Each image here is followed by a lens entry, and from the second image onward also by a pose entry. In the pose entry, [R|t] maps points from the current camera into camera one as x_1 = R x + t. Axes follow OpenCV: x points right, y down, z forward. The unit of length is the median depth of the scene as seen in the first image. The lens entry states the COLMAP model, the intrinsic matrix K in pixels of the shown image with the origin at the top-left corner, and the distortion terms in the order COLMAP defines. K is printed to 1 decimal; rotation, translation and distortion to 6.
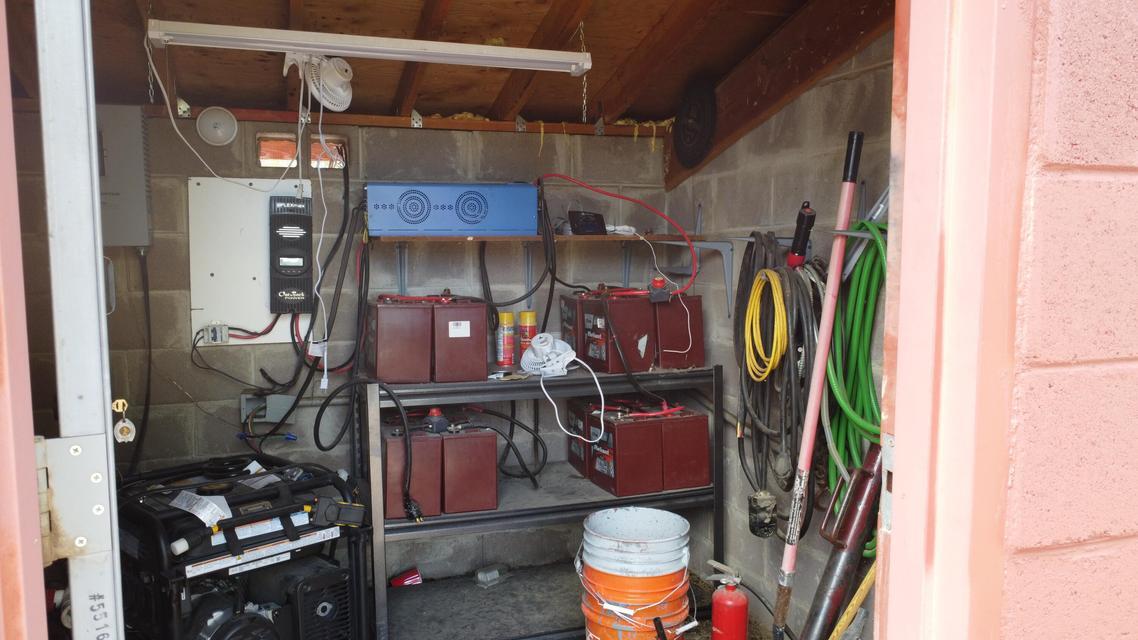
lens RADIAL K [[860.4, 0, 567.8], [0, 860.4, 326.2], [0, 0, 1]] dist [0.002292, 0.007124]
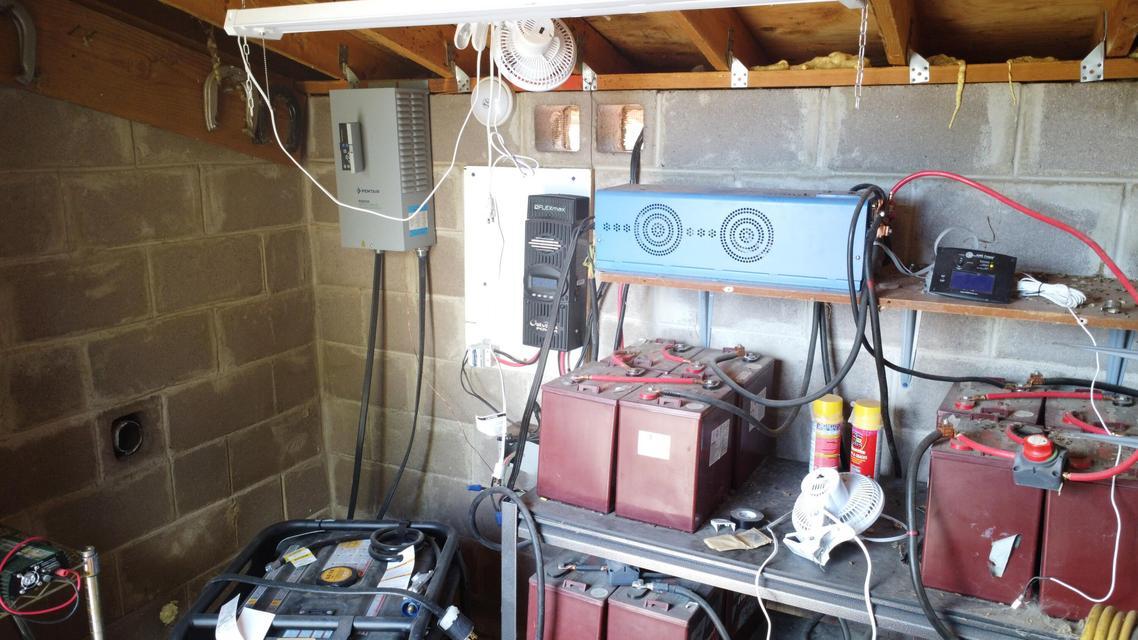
lens RADIAL K [[860.4, 0, 567.8], [0, 860.4, 326.2], [0, 0, 1]] dist [0.002292, 0.007124]
pose [[0.692627, 0.169327, -0.701139, 0.220570], [-0.068672, 0.983120, 0.169588, -0.158678], [0.718019, -0.069313, 0.692563, 0.458880]]
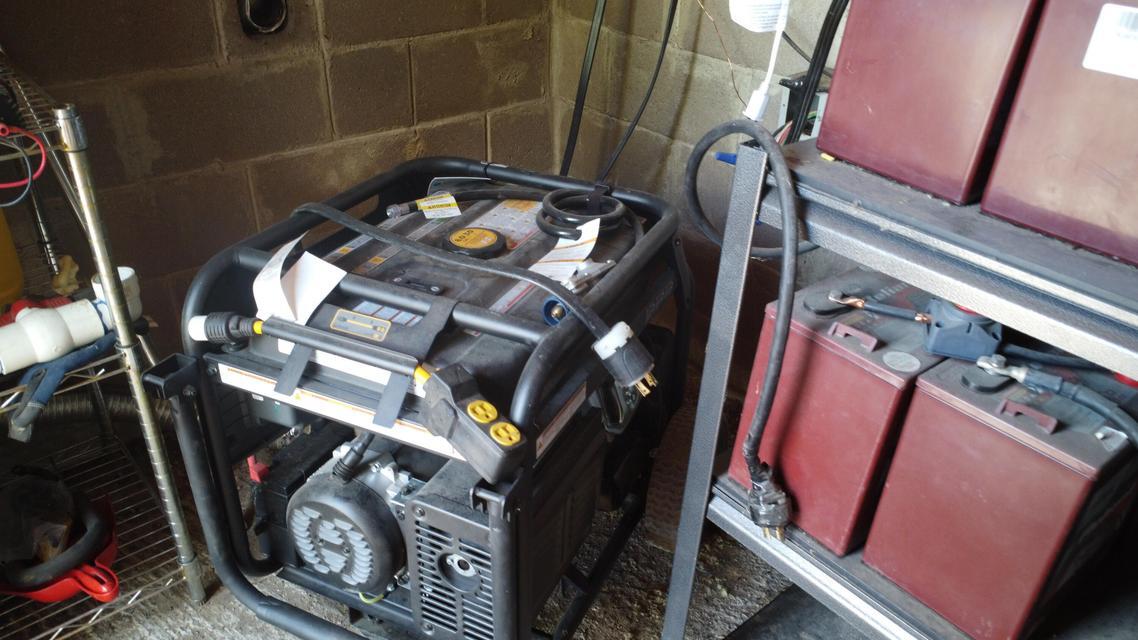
lens RADIAL K [[860.4, 0, 567.8], [0, 860.4, 326.2], [0, 0, 1]] dist [0.002292, 0.007124]
pose [[0.360375, 0.494029, -0.791243, 0.041938], [-0.110829, 0.864906, 0.489545, -0.024828], [0.926200, -0.088727, 0.366443, 0.654295]]
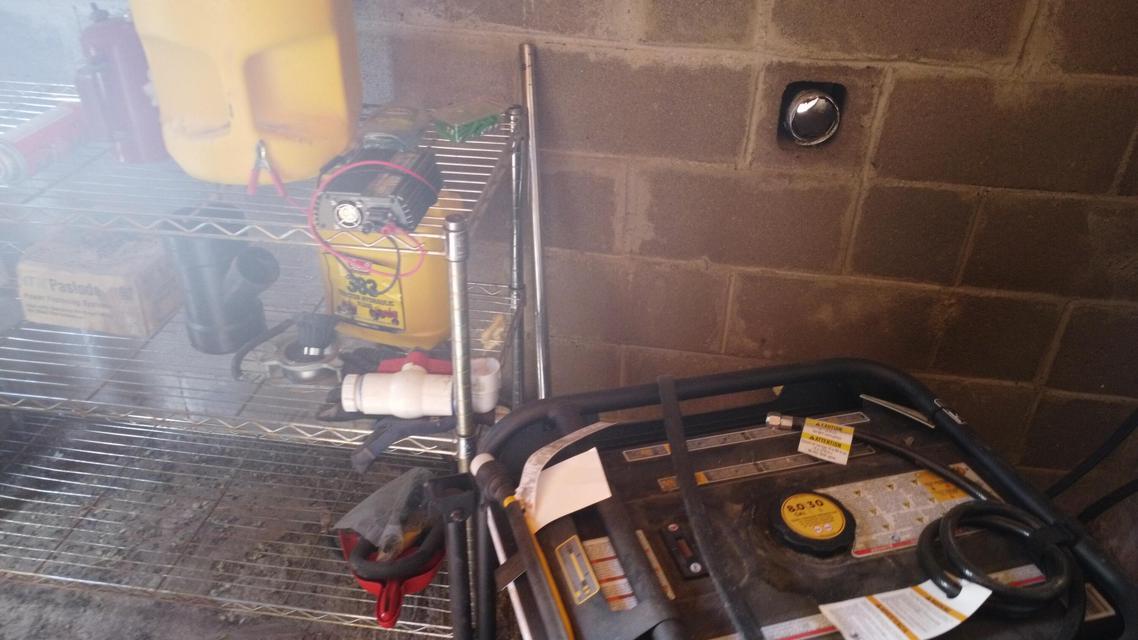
lens RADIAL K [[860.4, 0, 567.8], [0, 860.4, 326.2], [0, 0, 1]] dist [0.002292, 0.007124]
pose [[-0.457473, 0.476565, -0.750736, -0.079845], [-0.099920, 0.811363, 0.575939, -0.077653], [0.883592, 0.338490, -0.323559, 0.764688]]
